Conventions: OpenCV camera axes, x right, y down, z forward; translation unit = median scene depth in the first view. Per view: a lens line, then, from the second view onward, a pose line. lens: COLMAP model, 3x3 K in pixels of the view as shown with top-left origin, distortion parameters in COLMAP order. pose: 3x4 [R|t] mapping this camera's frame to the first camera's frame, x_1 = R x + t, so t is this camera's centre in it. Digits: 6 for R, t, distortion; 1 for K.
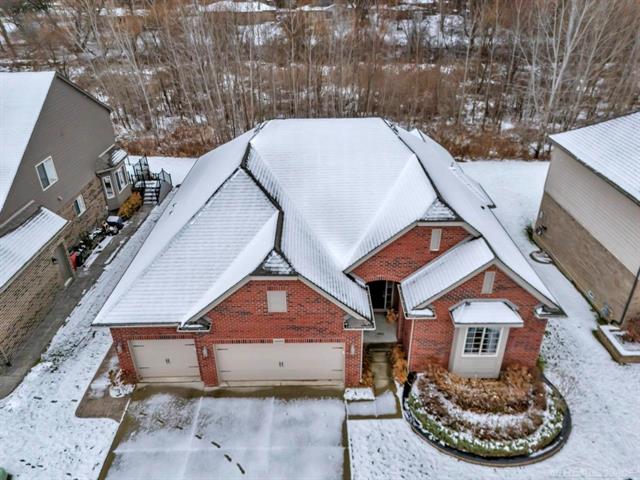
lens RADIAL K [[474.6, 0, 317.2], [0, 474.6, 235.5], [0, 0, 1]] dist [0.059334, -0.054743]
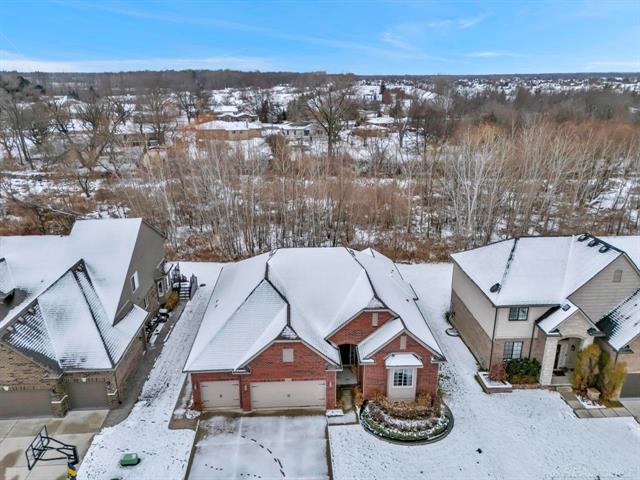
lens RADIAL K [[474.6, 0, 319.7], [0, 474.6, 227.3], [0, 0, 1]] dist [0.059334, -0.054743]
pose [[0.998520, -0.004317, 0.054213, -0.056499], [0.015091, 0.979694, -0.199931, 0.023899], [-0.052249, 0.200453, 0.978309, -0.812246]]
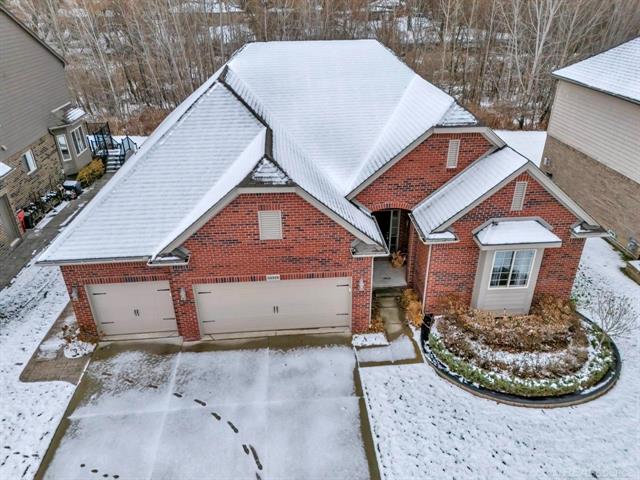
lens RADIAL K [[474.6, 0, 318.1], [0, 474.6, 234.6], [0, 0, 1]] dist [0.059334, -0.054743]
pose [[0.997712, -0.031900, 0.059603, -0.047565], [0.033431, 0.999131, -0.024876, 0.165457], [-0.058757, 0.026812, 0.997912, 0.163662]]
